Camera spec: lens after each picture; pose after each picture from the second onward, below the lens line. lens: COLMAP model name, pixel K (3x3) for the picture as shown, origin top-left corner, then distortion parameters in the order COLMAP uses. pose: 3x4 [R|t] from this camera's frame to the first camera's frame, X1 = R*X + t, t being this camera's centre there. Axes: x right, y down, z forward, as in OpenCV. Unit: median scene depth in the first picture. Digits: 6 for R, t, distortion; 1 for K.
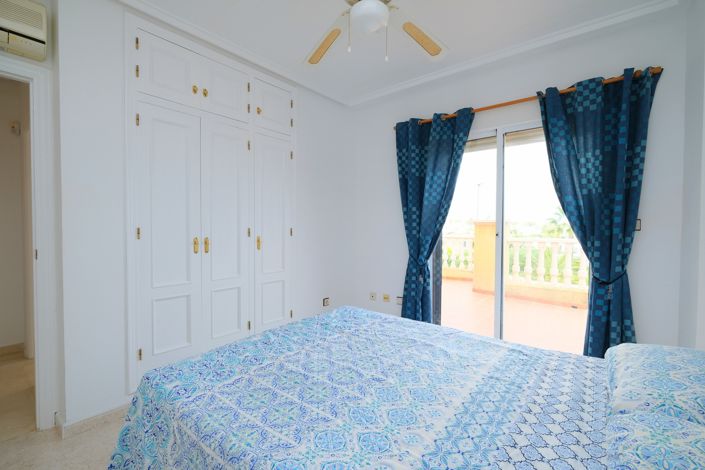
lens RADIAL K [[319.1, 0, 350.9], [0, 319.1, 233.4], [0, 0, 1]] dist [-0.000969, 0.000502]
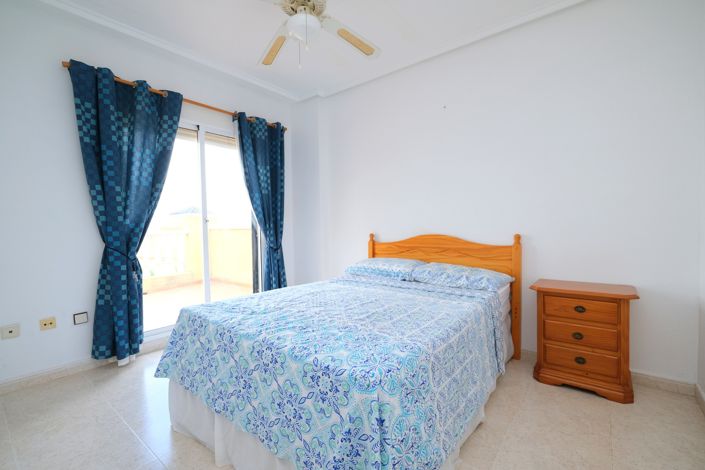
lens RADIAL K [[319.1, 0, 353.2], [0, 319.1, 233.5], [0, 0, 1]] dist [-0.000969, 0.000502]
pose [[-0.018726, -0.027252, 0.999453, -0.691420], [0.034819, 0.999004, 0.027892, 0.035358], [-0.999218, 0.035323, -0.017758, 0.521333]]
